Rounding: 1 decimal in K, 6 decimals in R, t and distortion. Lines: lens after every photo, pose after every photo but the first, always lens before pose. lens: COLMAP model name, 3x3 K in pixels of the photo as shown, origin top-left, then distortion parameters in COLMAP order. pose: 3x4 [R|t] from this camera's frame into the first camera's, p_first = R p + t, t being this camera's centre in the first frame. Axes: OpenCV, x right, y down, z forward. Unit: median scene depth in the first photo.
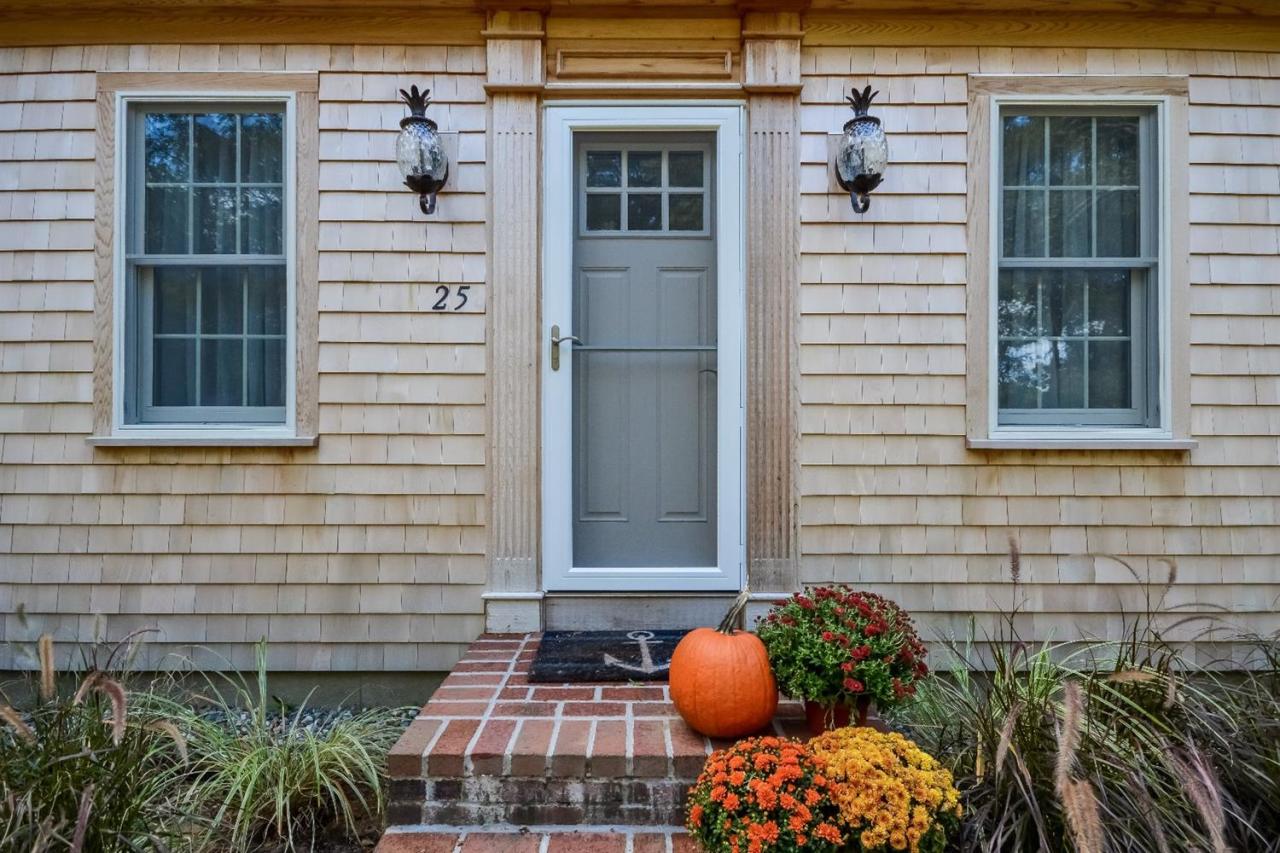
lens RADIAL K [[611.0, 0, 640.0], [0, 611.0, 426.5], [0, 0, 1]] dist [0.003007, 0.000447]
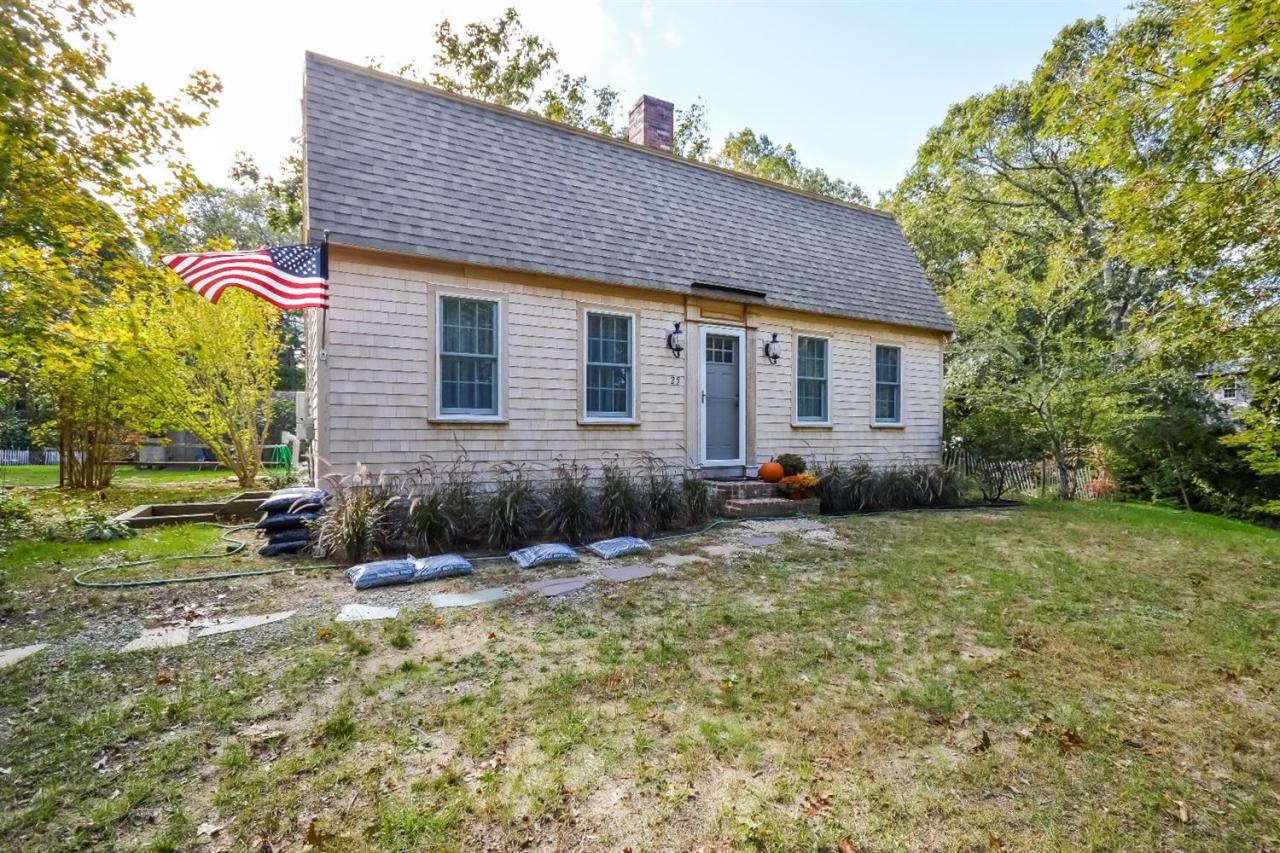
lens RADIAL K [[601.0, 0, 640.0], [0, 601.0, 426.5], [0, 0, 1]] dist [-0.004487, -0.000216]
pose [[0.869213, 0.006395, 0.494397, -2.094297], [-0.006314, 0.999978, -0.001834, 0.047814], [-0.494398, -0.001527, 0.869234, -1.748814]]
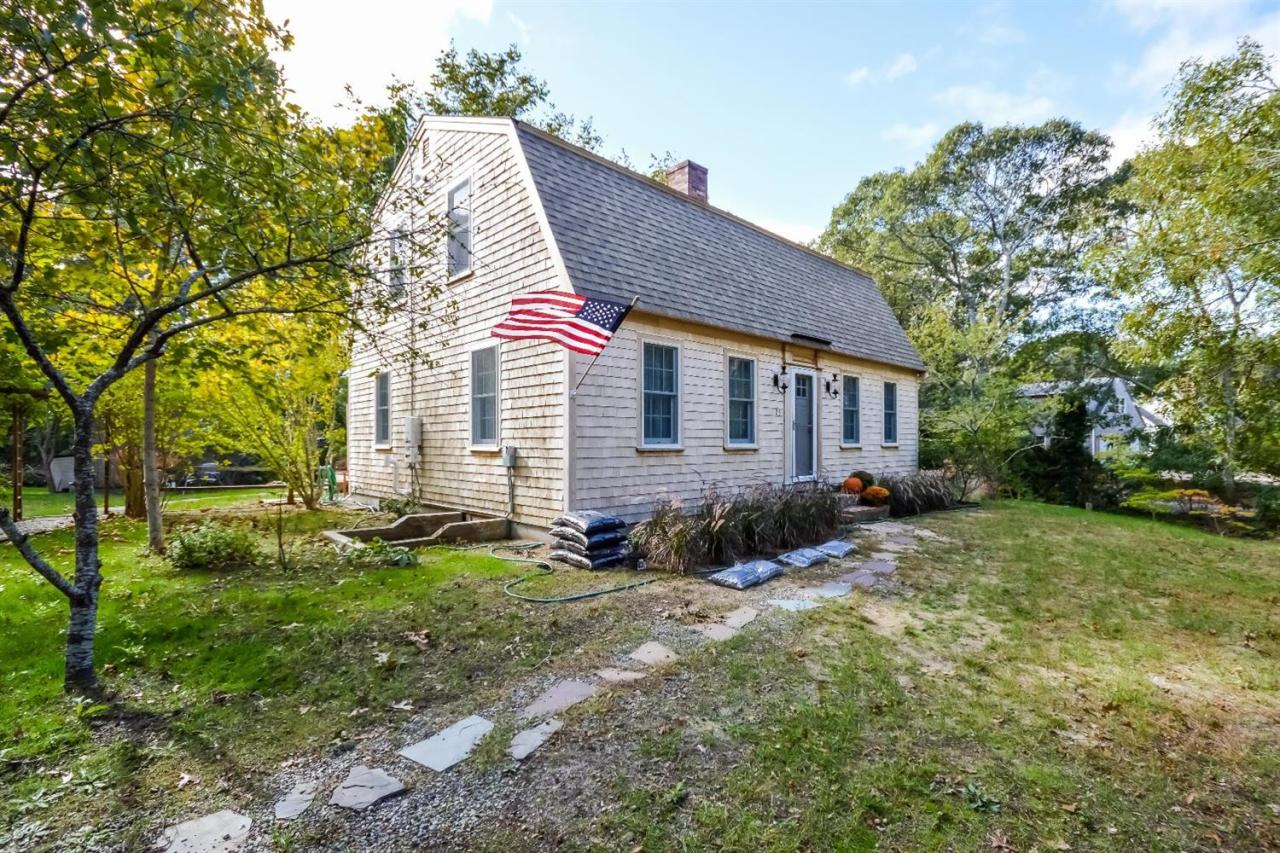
lens RADIAL K [[582.5, 0, 640.0], [0, 582.5, 426.5], [0, 0, 1]] dist [-0.003196, -0.000668]
pose [[0.723963, 0.015814, 0.689657, -3.650578], [-0.006658, 0.999851, -0.015937, -0.045597], [-0.689806, 0.006946, 0.723961, -1.175316]]
